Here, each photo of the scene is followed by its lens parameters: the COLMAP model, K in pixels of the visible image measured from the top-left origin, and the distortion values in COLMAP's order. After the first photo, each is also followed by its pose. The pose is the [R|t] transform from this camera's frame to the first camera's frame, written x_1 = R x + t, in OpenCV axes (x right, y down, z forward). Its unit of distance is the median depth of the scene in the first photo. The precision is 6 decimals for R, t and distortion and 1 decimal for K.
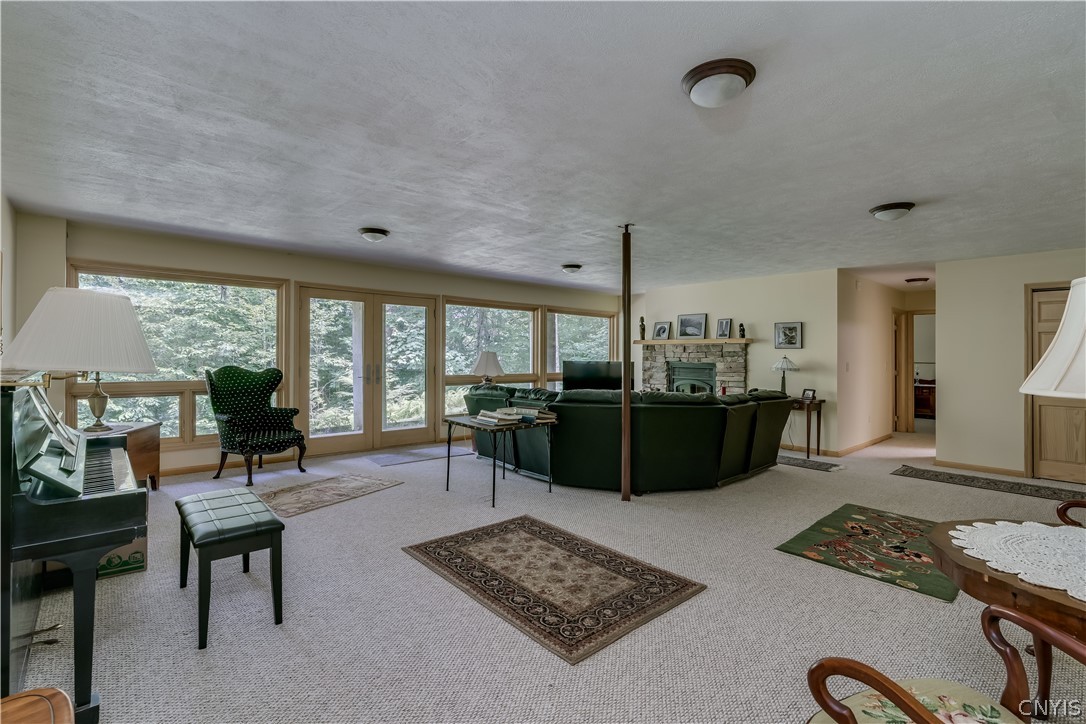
lens RADIAL K [[493.1, 0, 550.4], [0, 493.1, 357.6], [0, 0, 1]] dist [-0.007779, 0.001769]
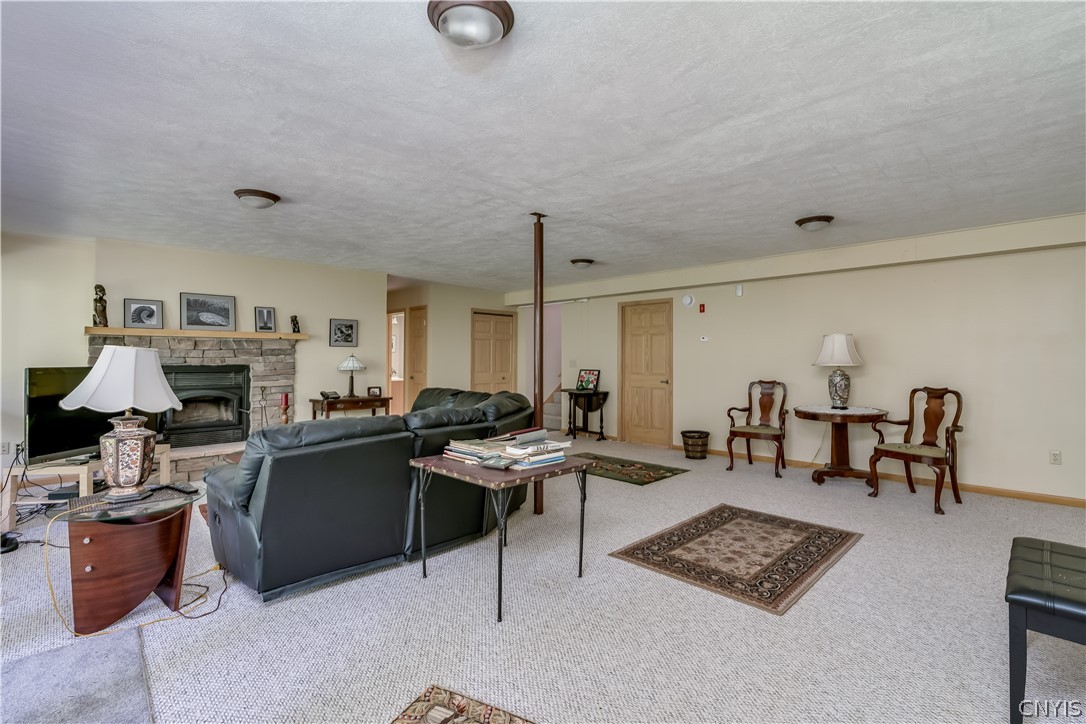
lens RADIAL K [[493.1, 0, 541.6], [0, 493.1, 354.5], [0, 0, 1]] dist [-0.007779, 0.001769]
pose [[-0.045642, -0.006547, 0.998936, -0.469885], [0.002959, 0.999973, 0.006689, -0.007997], [-0.998953, 0.003262, -0.045621, 0.635541]]
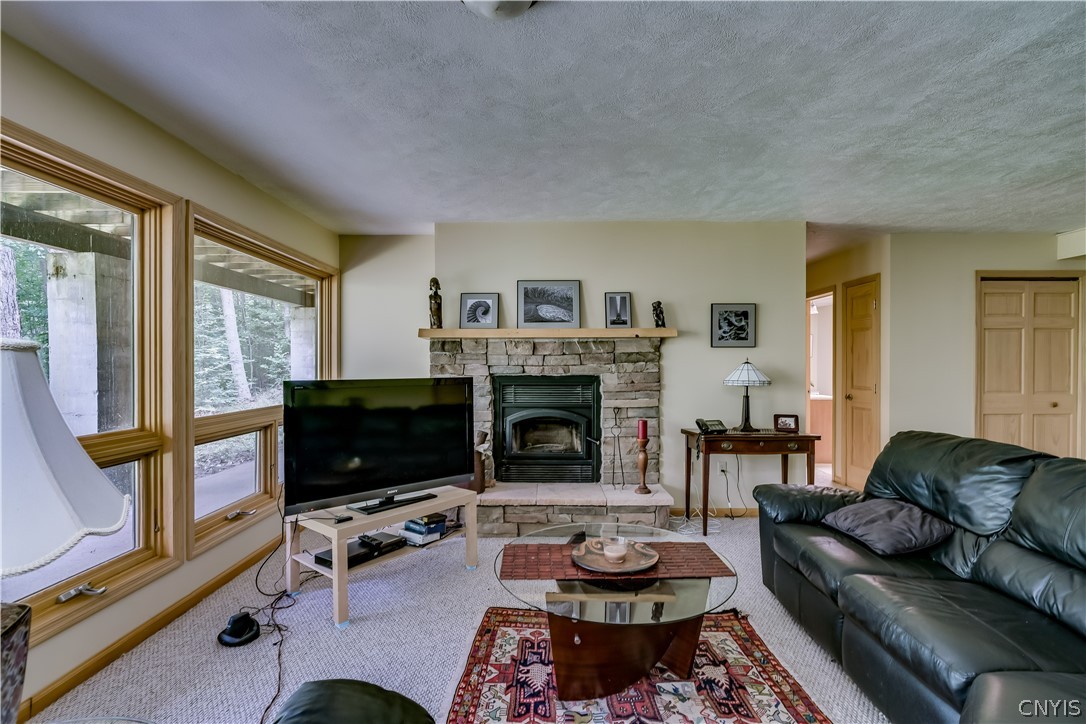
lens RADIAL K [[493.1, 0, 544.4], [0, 493.1, 363.6], [0, 0, 1]] dist [-0.007779, 0.001769]
pose [[0.665114, -0.012802, 0.746632, -0.107640], [0.014482, 0.999886, 0.004244, -0.004431], [-0.746602, 0.007990, 0.665224, 0.746294]]
